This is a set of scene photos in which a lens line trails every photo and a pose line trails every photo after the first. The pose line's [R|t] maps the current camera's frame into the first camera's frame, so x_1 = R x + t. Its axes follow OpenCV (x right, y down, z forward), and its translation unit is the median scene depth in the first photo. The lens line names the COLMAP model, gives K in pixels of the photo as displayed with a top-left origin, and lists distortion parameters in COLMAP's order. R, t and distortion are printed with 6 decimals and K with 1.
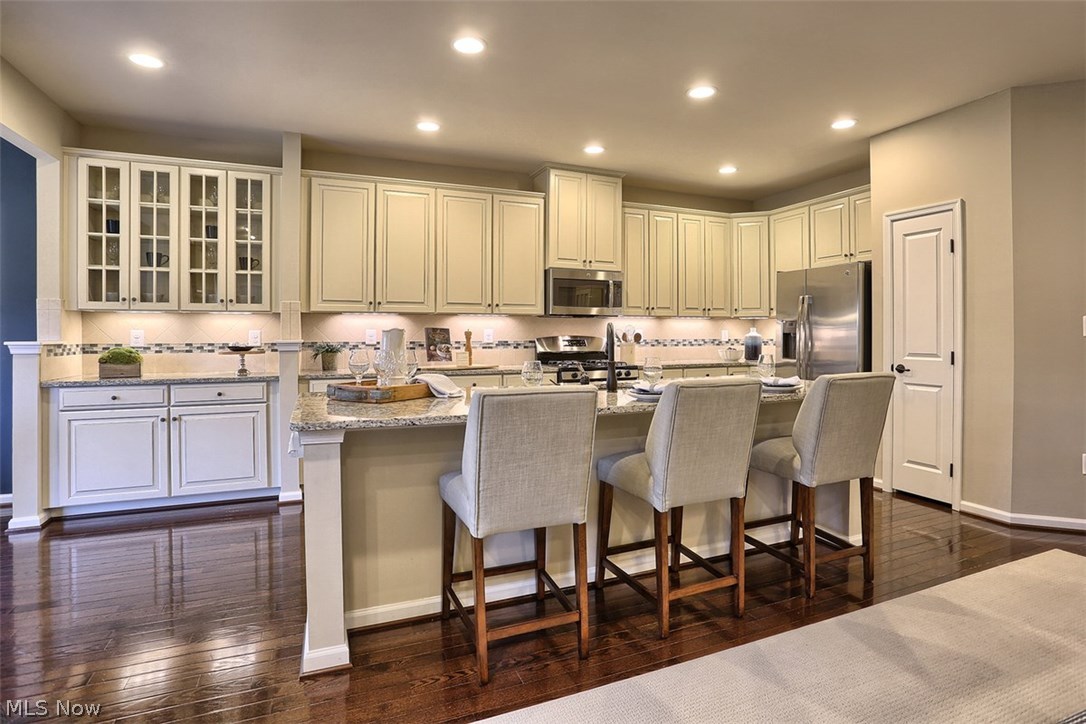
lens RADIAL K [[530.7, 0, 551.1], [0, 530.7, 310.9], [0, 0, 1]] dist [-0.031850, 0.000918]
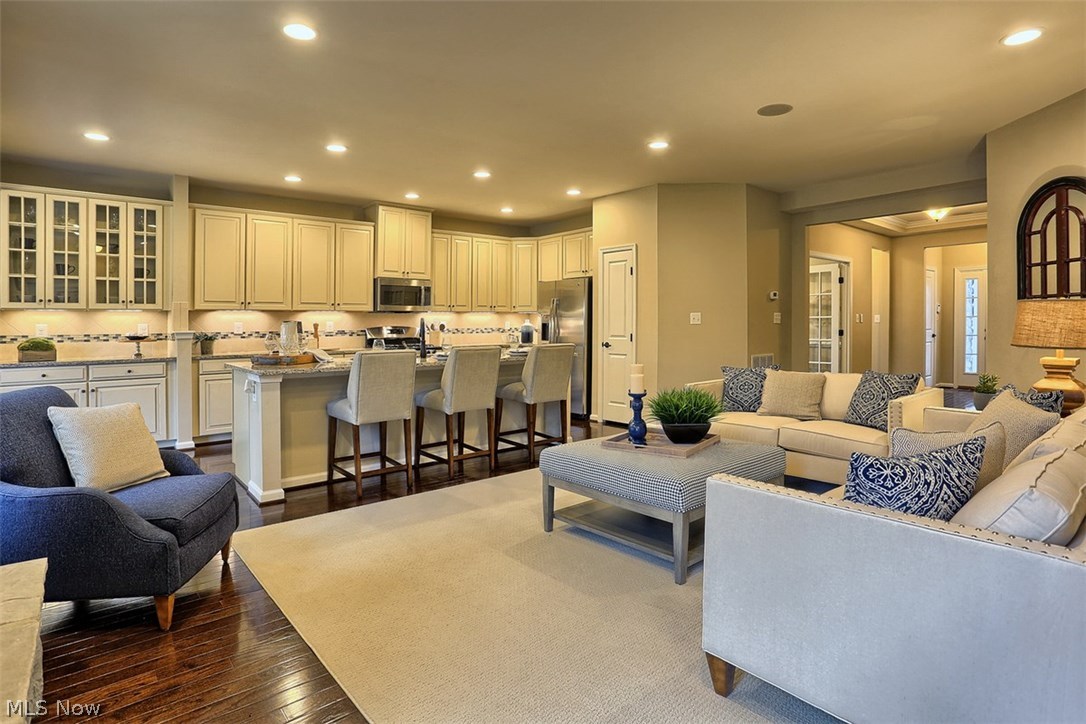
lens RADIAL K [[530.7, 0, 551.1], [0, 530.7, 310.9], [0, 0, 1]] dist [-0.031850, 0.000918]
pose [[0.938852, 0.001343, 0.344318, -0.066345], [-0.007293, 0.999846, 0.015987, -0.023364], [-0.344244, -0.017520, 0.938717, -0.564392]]
